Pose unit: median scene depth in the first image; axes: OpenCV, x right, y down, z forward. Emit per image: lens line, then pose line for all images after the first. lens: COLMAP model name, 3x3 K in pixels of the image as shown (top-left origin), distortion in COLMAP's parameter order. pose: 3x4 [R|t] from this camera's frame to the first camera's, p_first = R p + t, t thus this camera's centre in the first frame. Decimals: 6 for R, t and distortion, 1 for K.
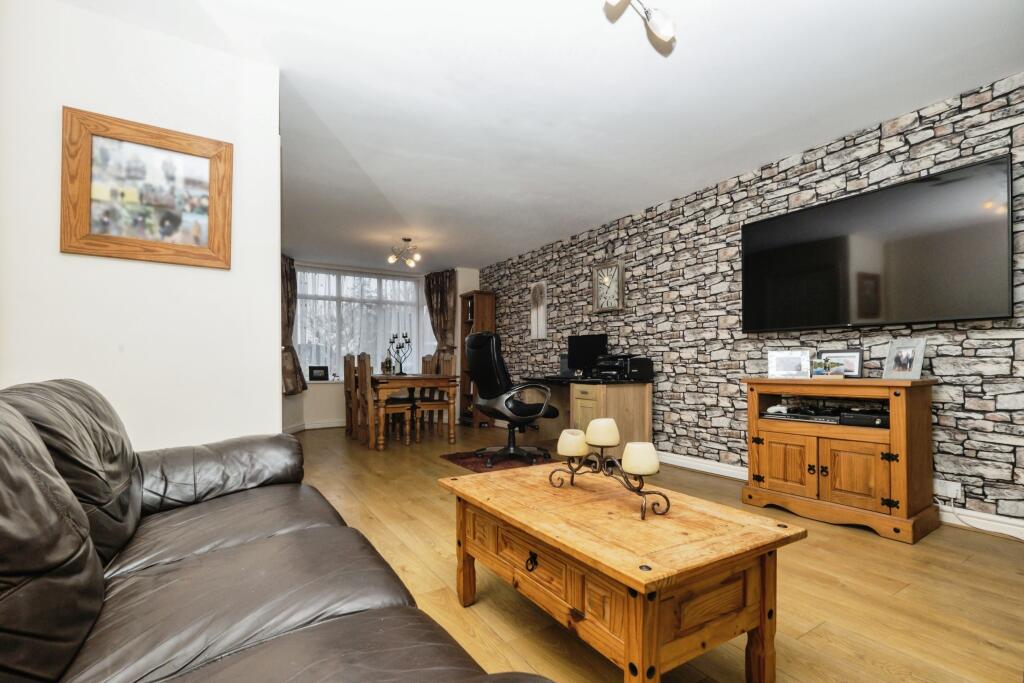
lens RADIAL K [[463.8, 0, 512.9], [0, 463.8, 359.1], [0, 0, 1]] dist [-0.000159, 0.000131]
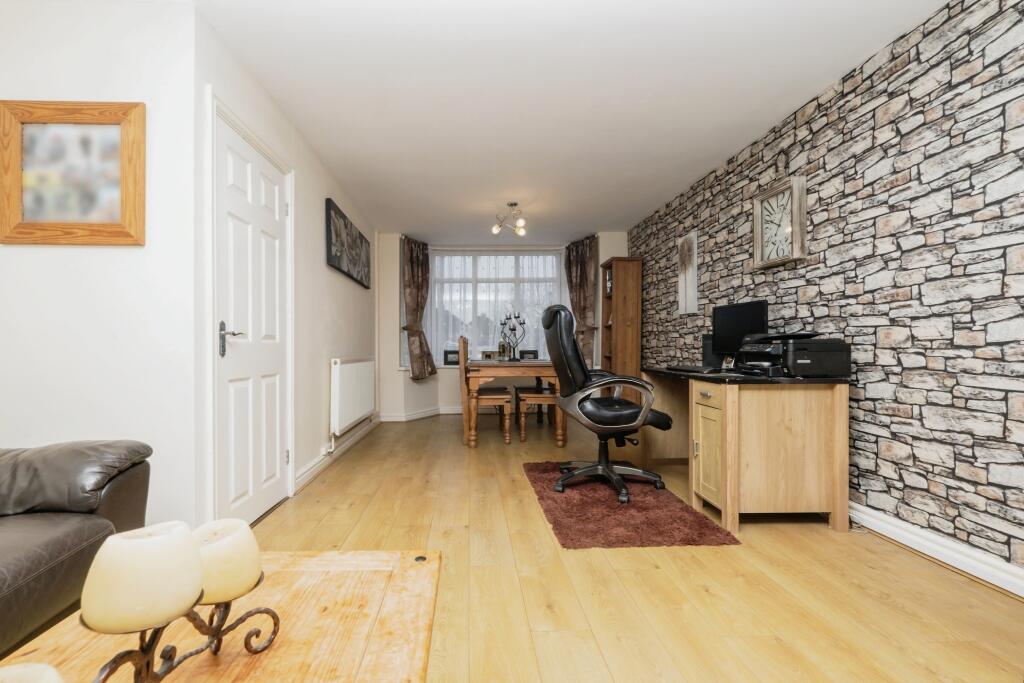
lens RADIAL K [[459.6, 0, 479.3], [0, 459.6, 343.6], [0, 0, 1]] dist [-0.003594, 0.000290]
pose [[0.857395, -0.006190, -0.514621, 0.187431], [0.008526, 0.999961, 0.002178, -0.001222], [0.514588, -0.006256, 0.857415, 0.279078]]
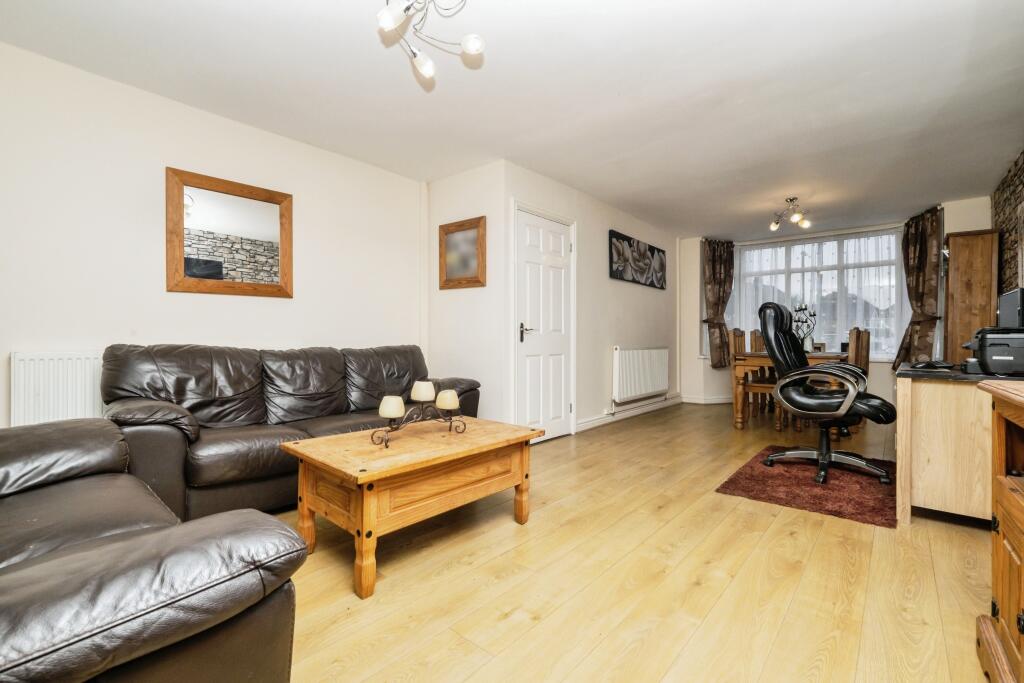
lens RADIAL K [[455.4, 0, 516.0], [0, 455.4, 328.5], [0, 0, 1]] dist [-0.000564, 0.000098]
pose [[0.299578, -0.013740, -0.953973, 0.525598], [0.004221, 0.999906, -0.013076, -0.003412], [0.954062, -0.000110, 0.299608, 0.283597]]
